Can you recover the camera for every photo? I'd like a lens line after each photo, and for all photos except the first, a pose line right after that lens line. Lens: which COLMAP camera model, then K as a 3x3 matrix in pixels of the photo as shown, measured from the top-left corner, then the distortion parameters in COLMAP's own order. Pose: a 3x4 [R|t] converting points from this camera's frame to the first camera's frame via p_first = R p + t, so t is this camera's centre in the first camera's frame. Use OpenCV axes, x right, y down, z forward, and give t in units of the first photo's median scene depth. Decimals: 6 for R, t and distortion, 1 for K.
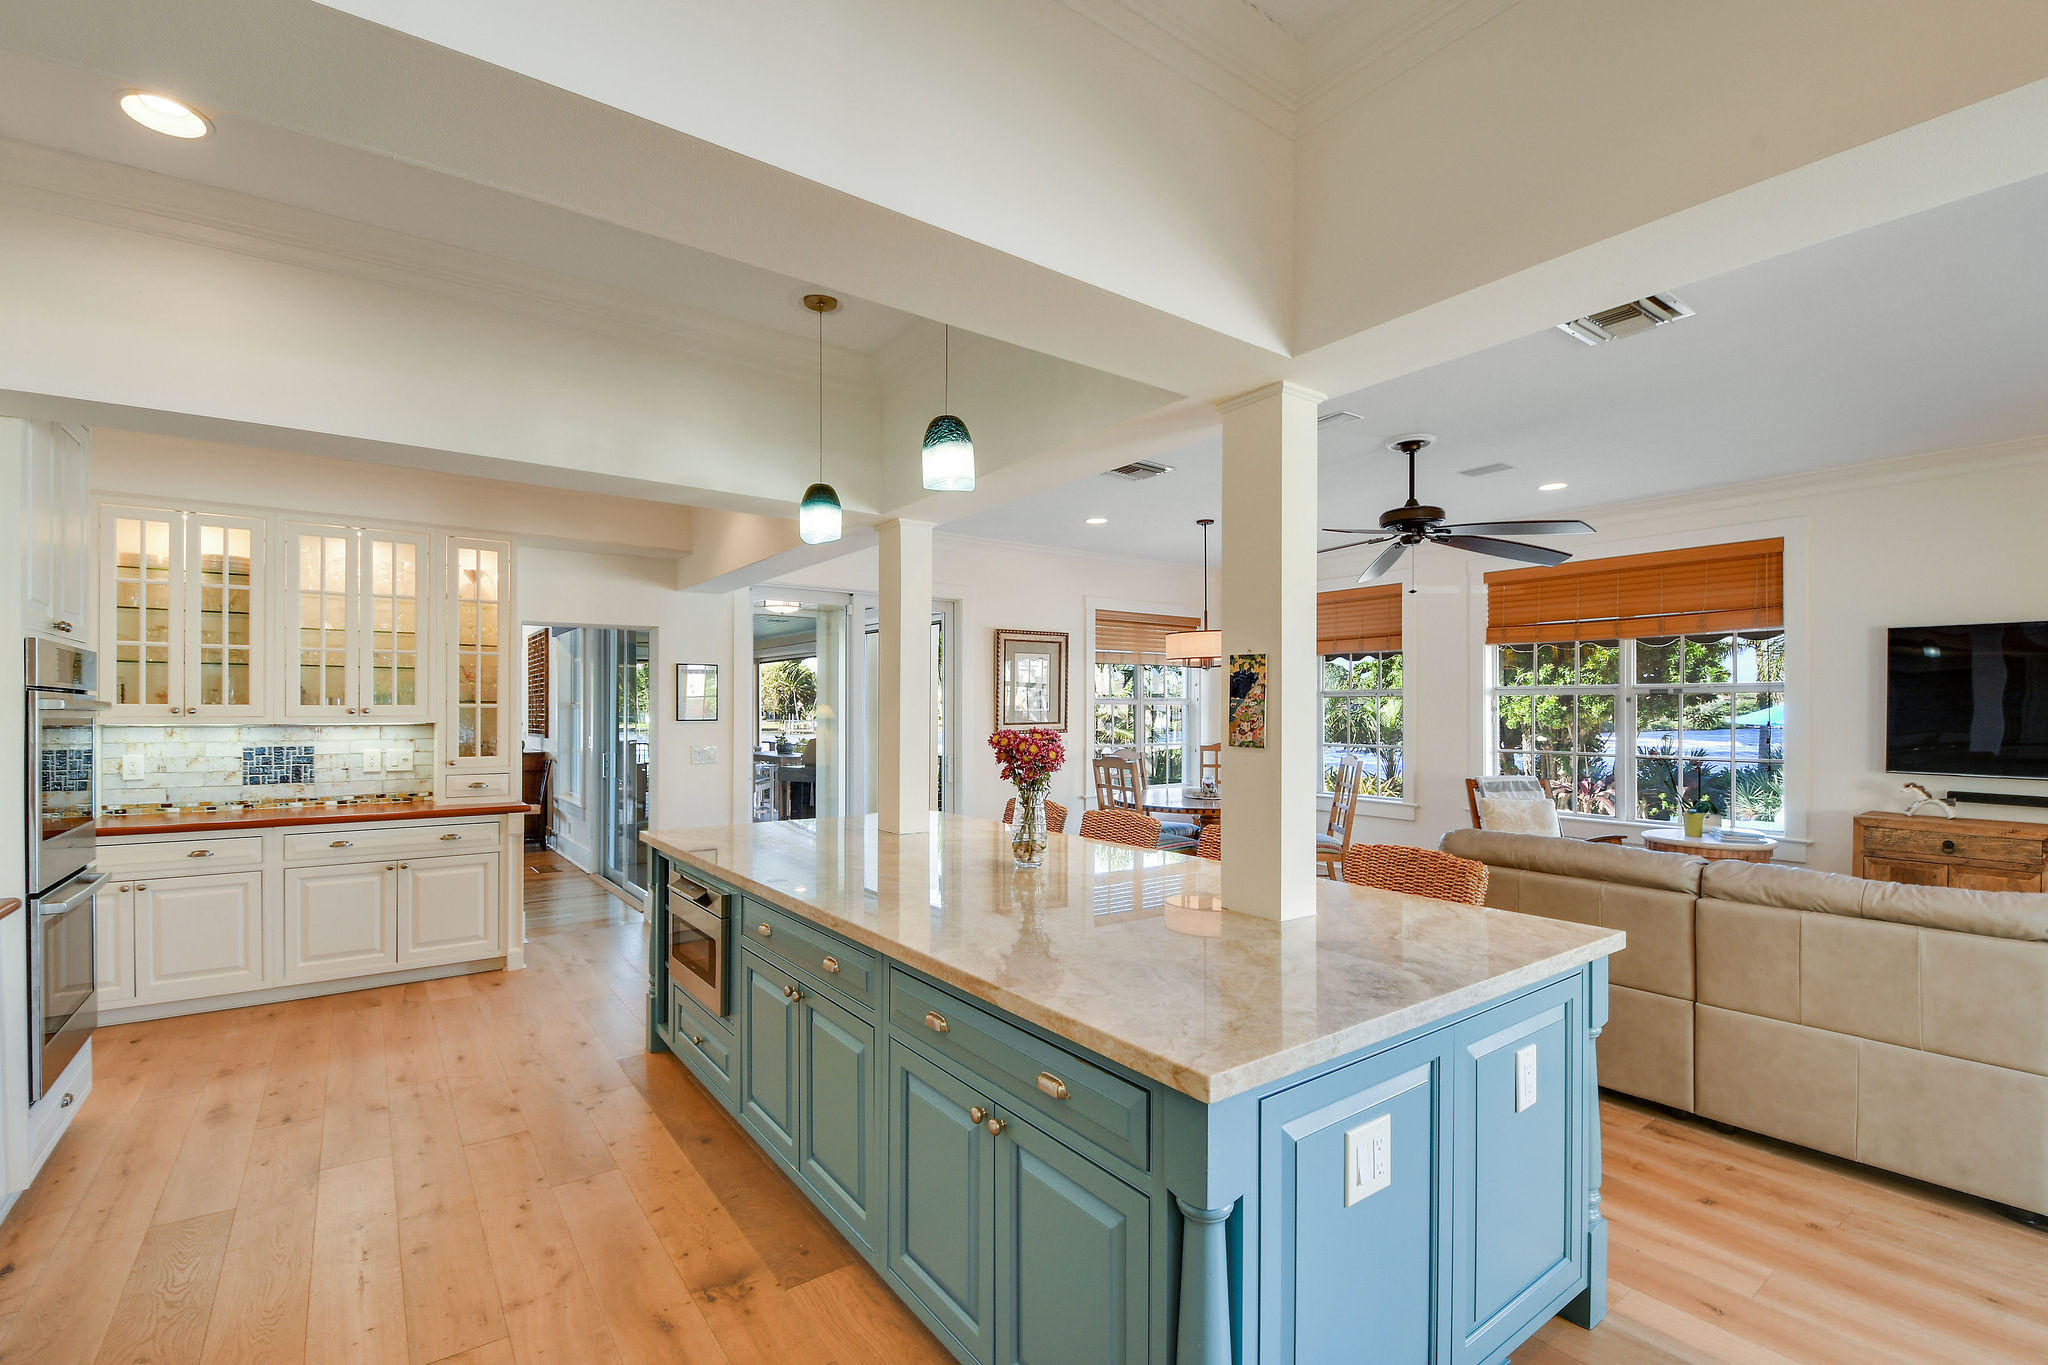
lens RADIAL K [[891.1, 0, 1019.3], [0, 891.1, 697.4], [0, 0, 1]] dist [-0.000867, -0.013725]
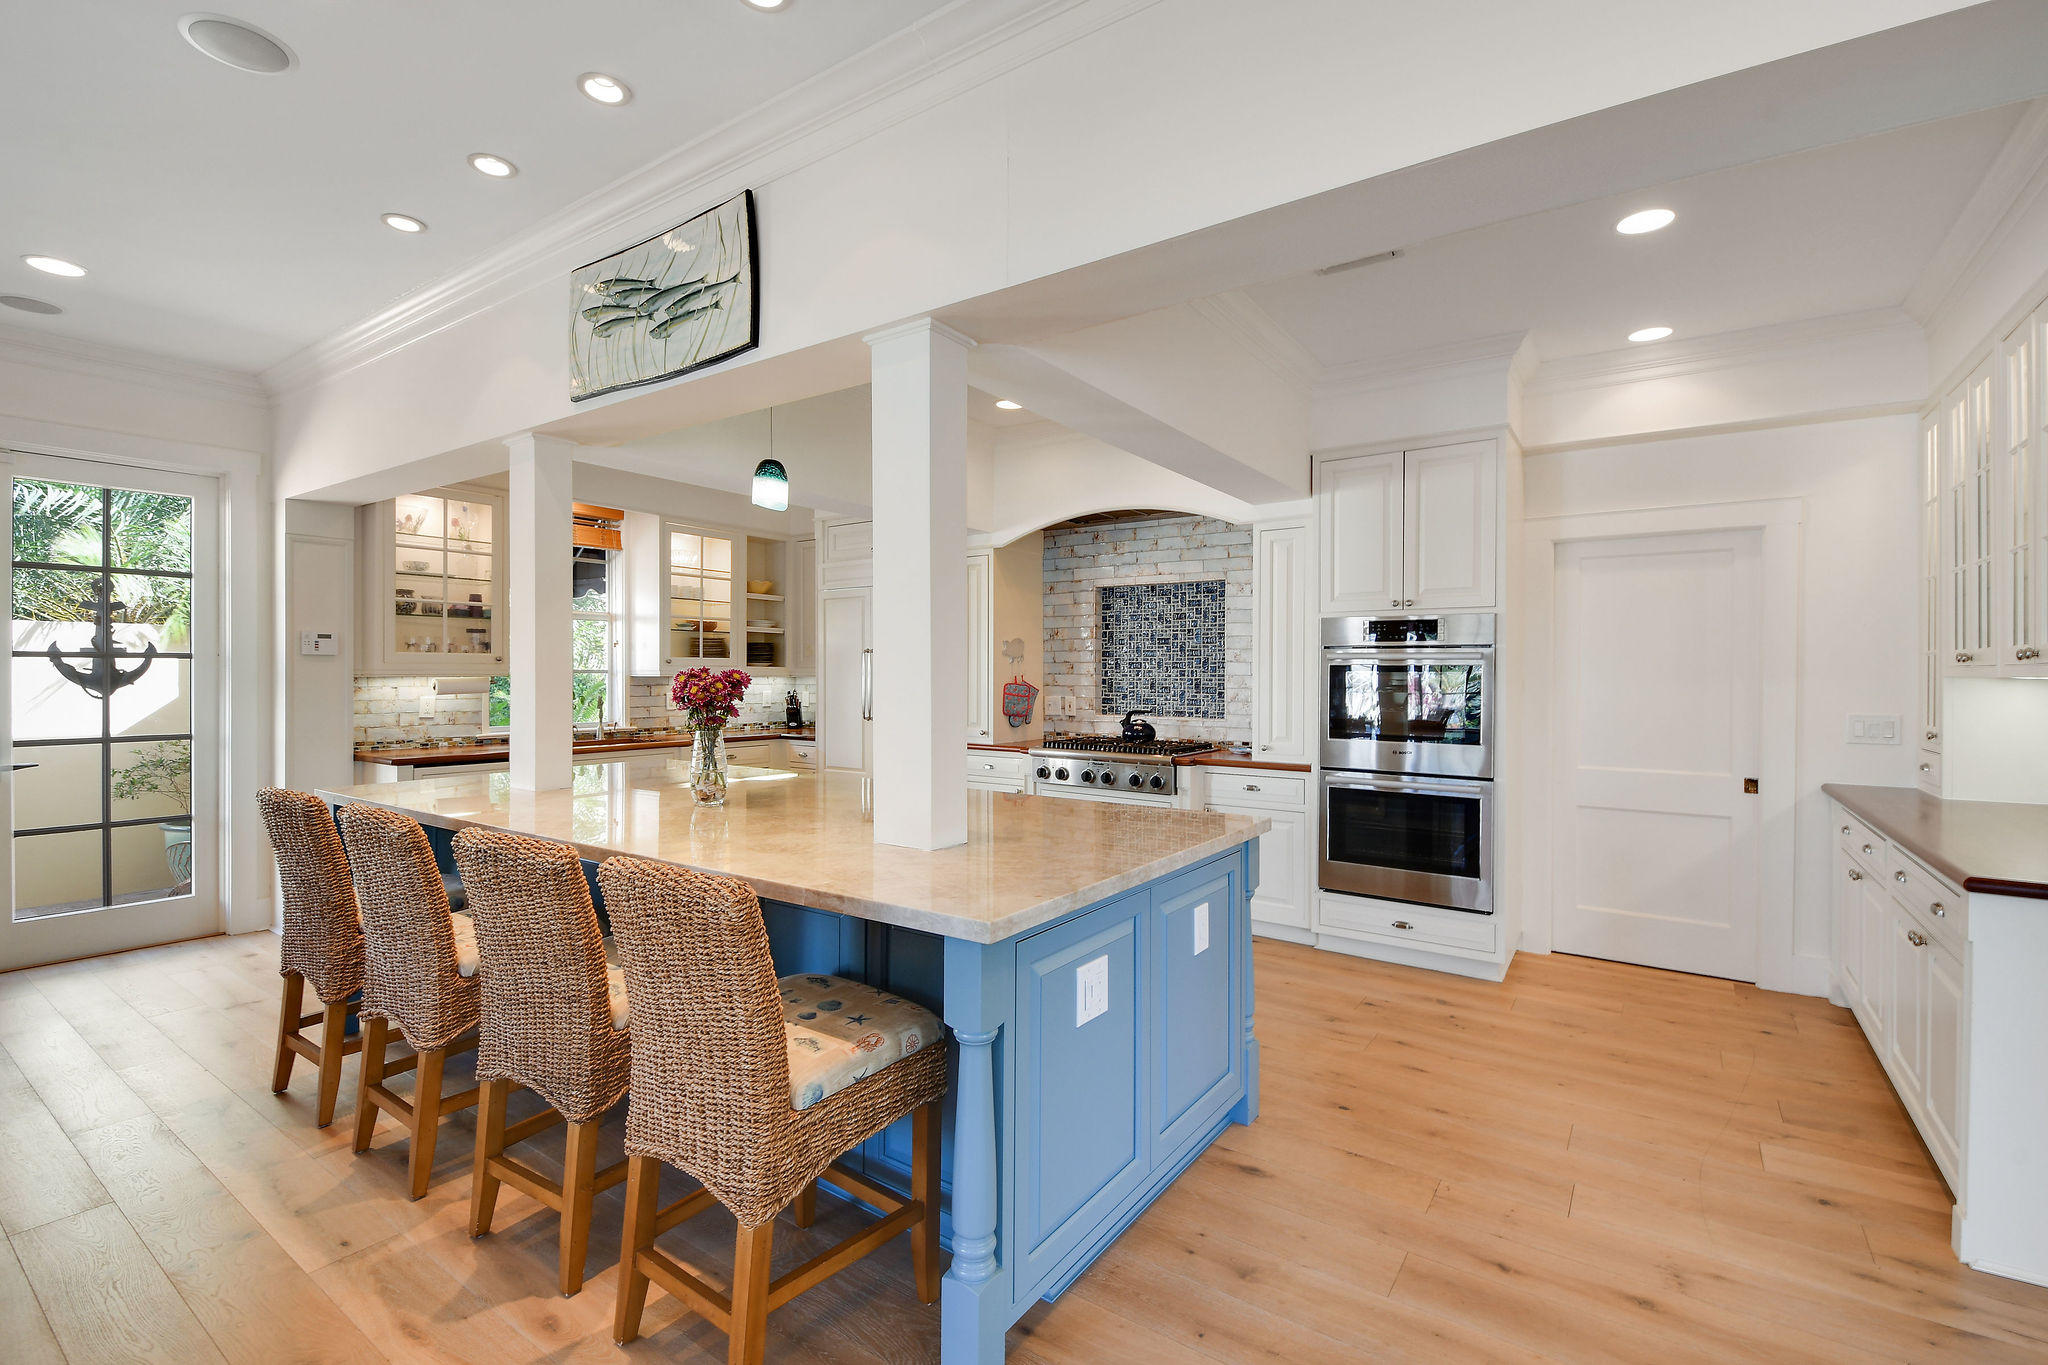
lens RADIAL K [[876.2, 0, 1008.4], [0, 876.2, 674.4], [0, 0, 1]] dist [0.021322, 0.000090]
pose [[-0.947132, -0.003938, -0.320820, 0.006574], [-0.000958, 0.999955, -0.009447, 0.033374], [0.320843, -0.008640, -0.947093, 1.344637]]
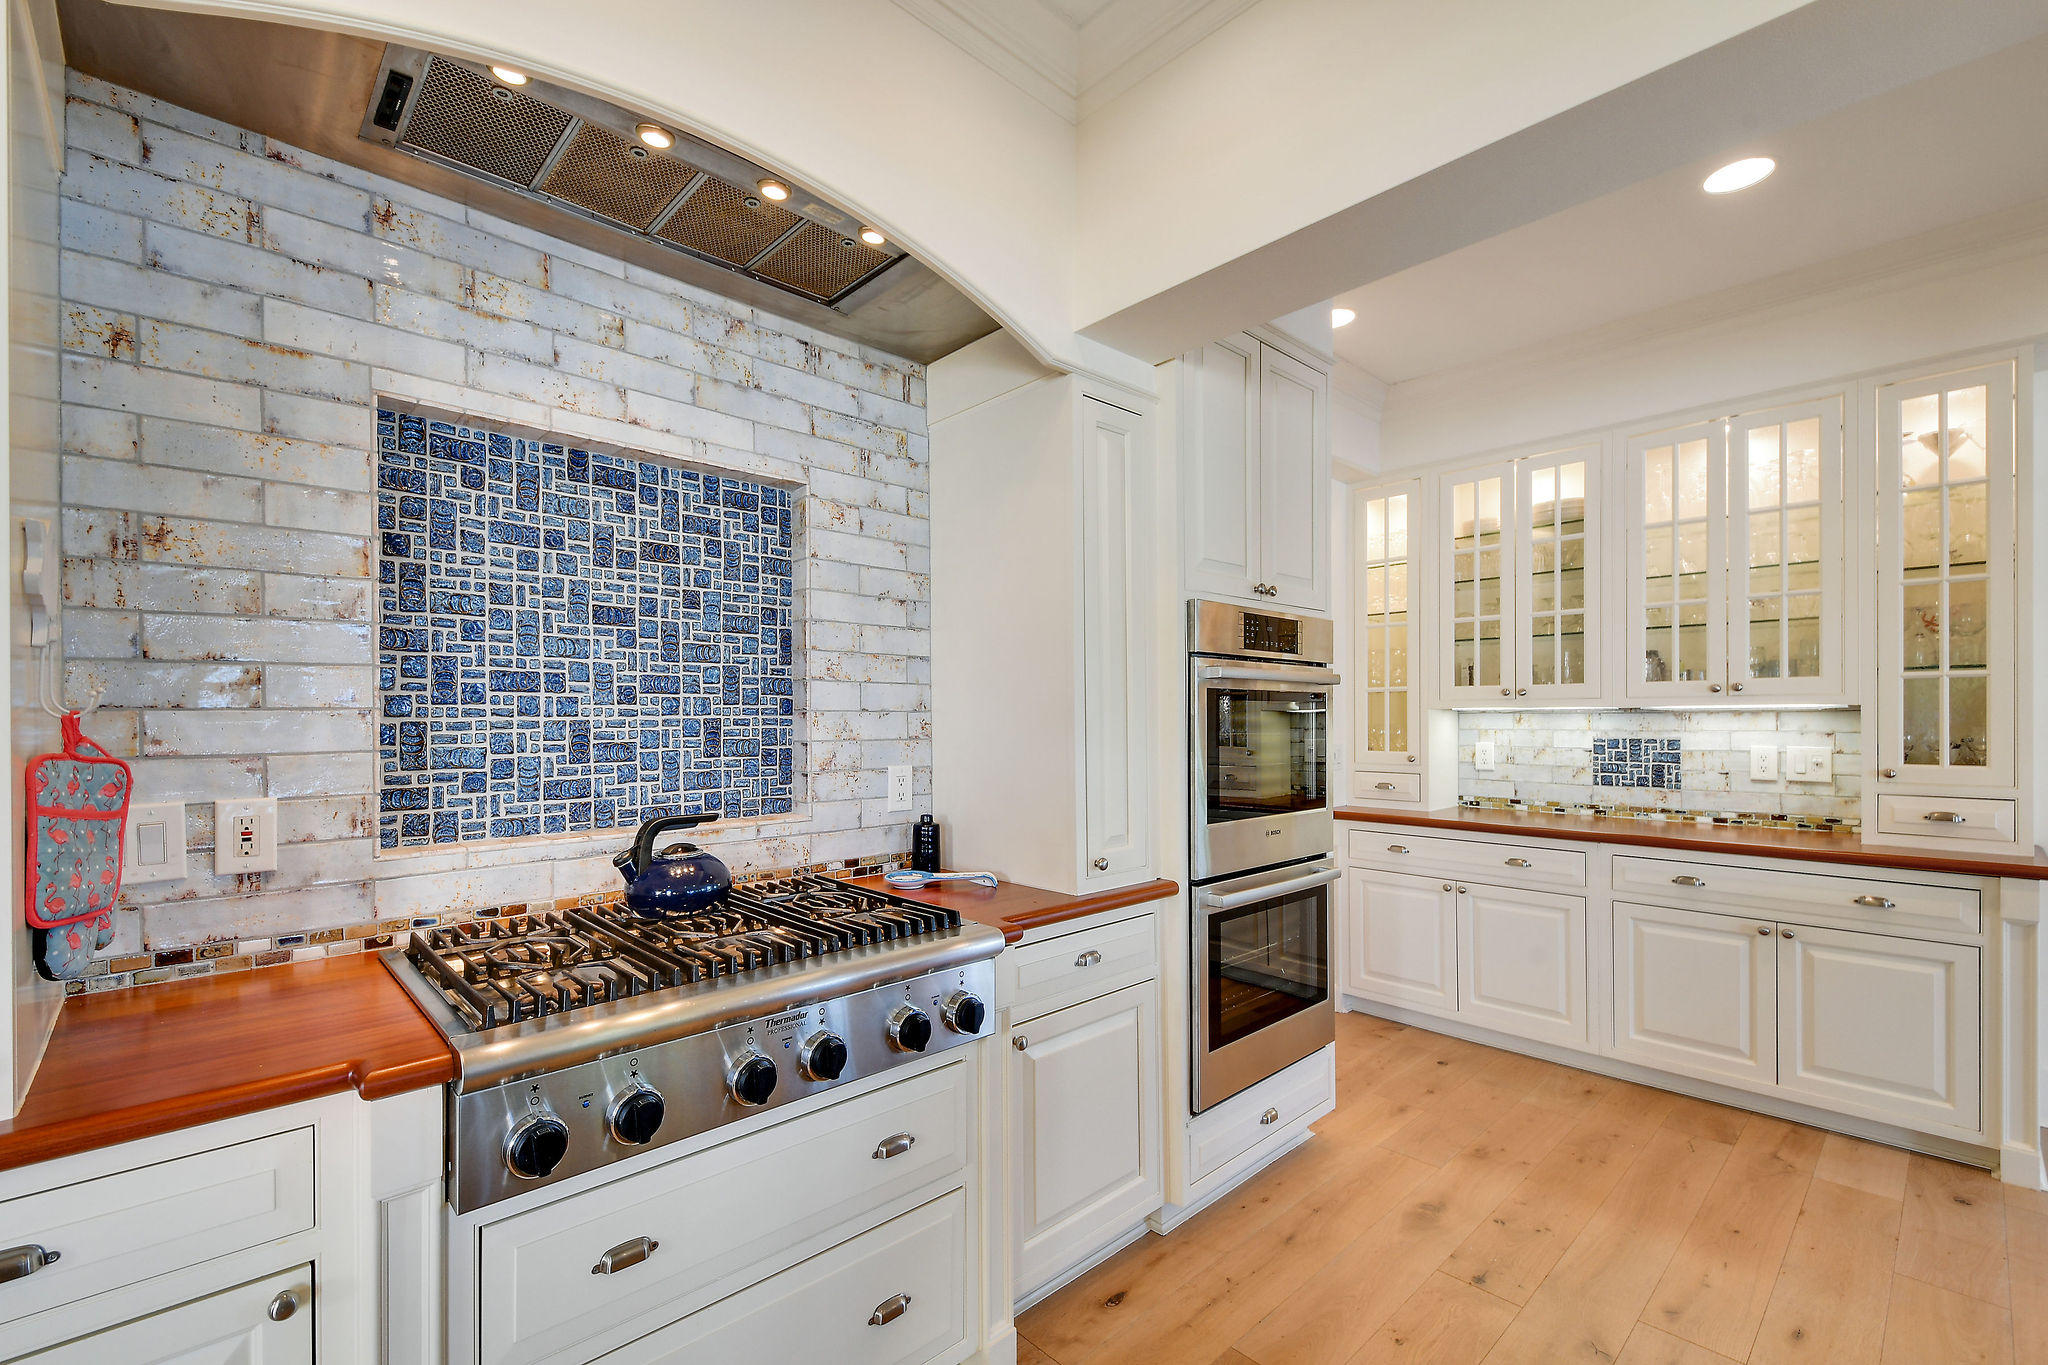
lens RADIAL K [[904.7, 0, 1026.6], [0, 904.7, 715.1], [0, 0, 1]] dist [0.042996, -0.020644]
pose [[0.125621, -0.002545, -0.992075, -0.117768], [0.016726, 0.999860, -0.000447, 0.028121], [0.991937, -0.016537, 0.125646, 0.391853]]
